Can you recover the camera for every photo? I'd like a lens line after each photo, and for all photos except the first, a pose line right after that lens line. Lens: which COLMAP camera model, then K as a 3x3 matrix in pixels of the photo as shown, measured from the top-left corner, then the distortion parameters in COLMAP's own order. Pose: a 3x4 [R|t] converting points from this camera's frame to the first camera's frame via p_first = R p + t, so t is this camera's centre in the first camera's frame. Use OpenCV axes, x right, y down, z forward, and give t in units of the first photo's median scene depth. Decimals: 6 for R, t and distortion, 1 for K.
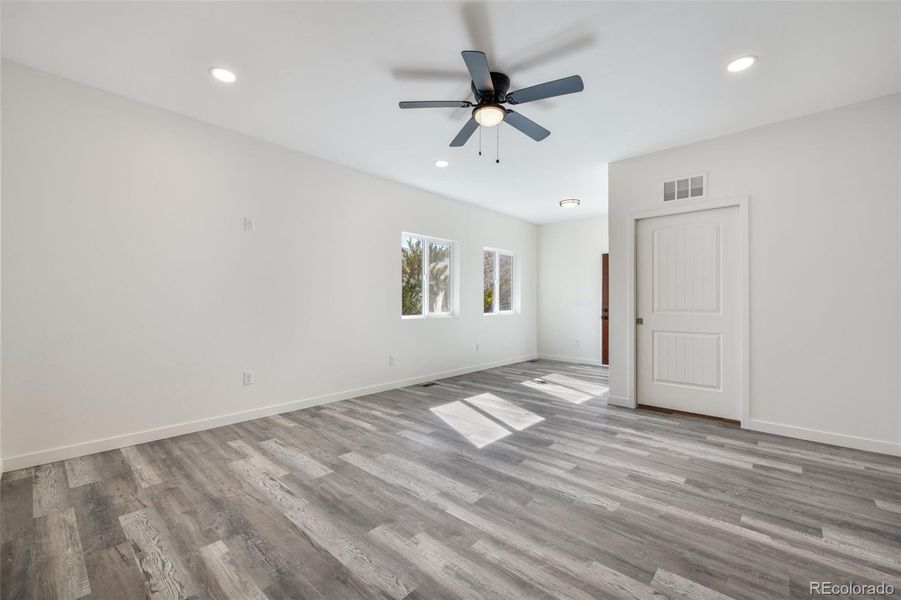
lens RADIAL K [[378.3, 0, 443.7], [0, 378.3, 300.0], [0, 0, 1]] dist [0.003413, -0.000743]
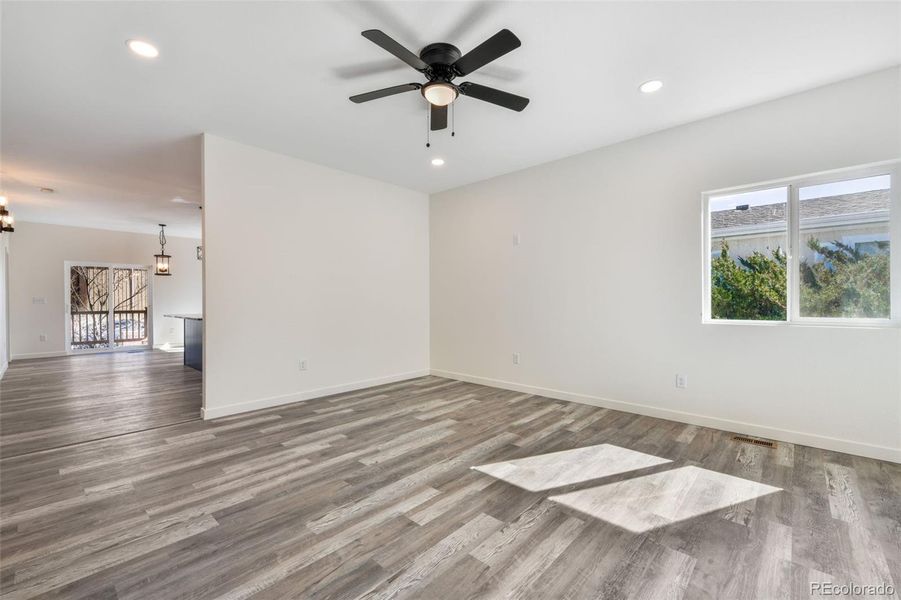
lens RADIAL K [[378.5, 0, 449.3], [0, 378.5, 303.4], [0, 0, 1]] dist [0.002528, -0.000660]
pose [[-0.006616, 0.003581, -0.999972, 1.040993], [0.008796, 0.999955, 0.003523, 0.013705], [0.999939, -0.008773, -0.006647, 1.036891]]
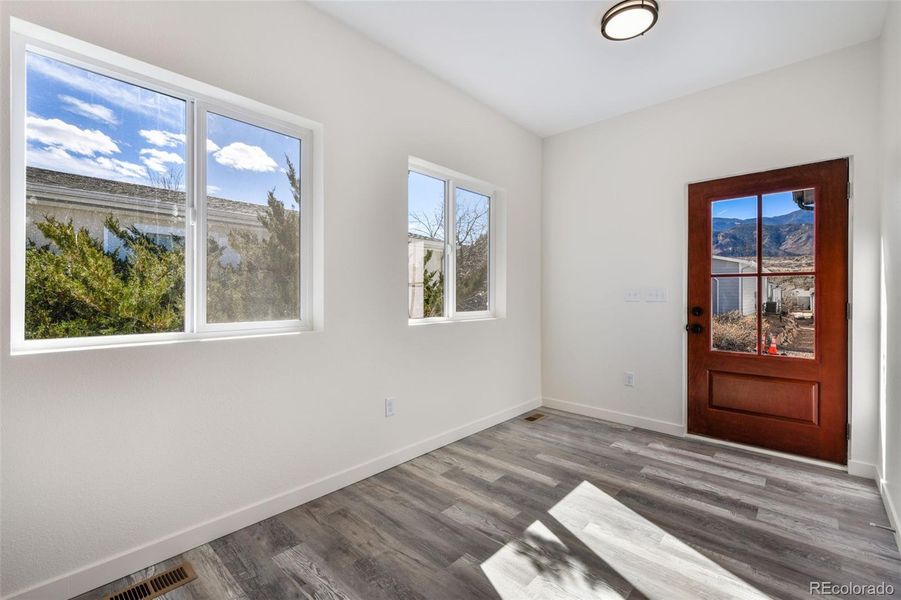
lens RADIAL K [[378.3, 0, 444.8], [0, 378.3, 305.5], [0, 0, 1]] dist [0.003413, -0.000743]
pose [[0.999971, -0.000740, -0.007645, 0.344159], [0.000972, 0.999539, 0.030346, 0.016077], [0.007619, -0.030353, 0.999510, 1.401111]]
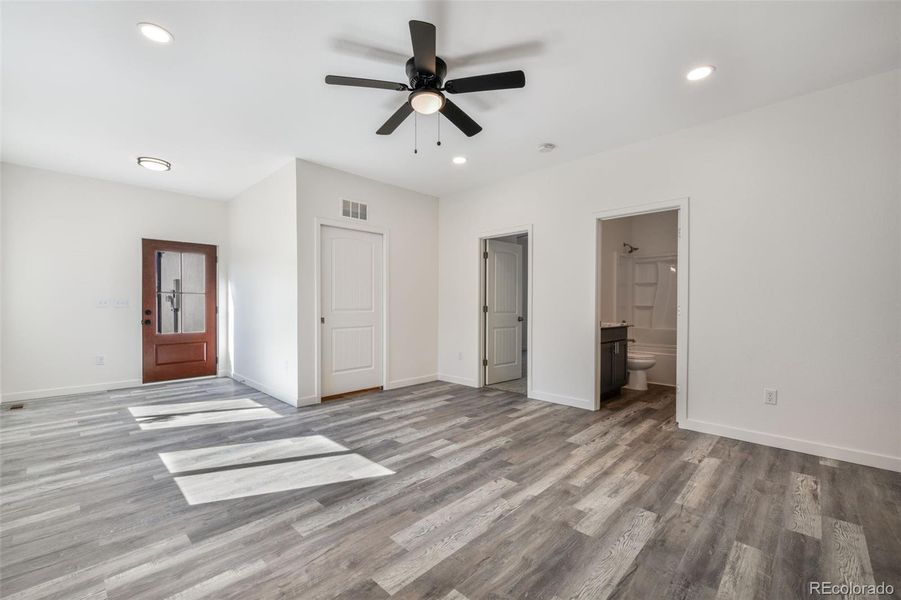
lens RADIAL K [[378.5, 0, 449.9], [0, 378.5, 300.4], [0, 0, 1]] dist [0.002528, -0.000660]
pose [[0.024893, 0.004515, 0.999680, -0.828329], [-0.008082, 0.999958, -0.004315, 0.002974], [-0.999657, -0.007972, 0.024929, 0.929001]]
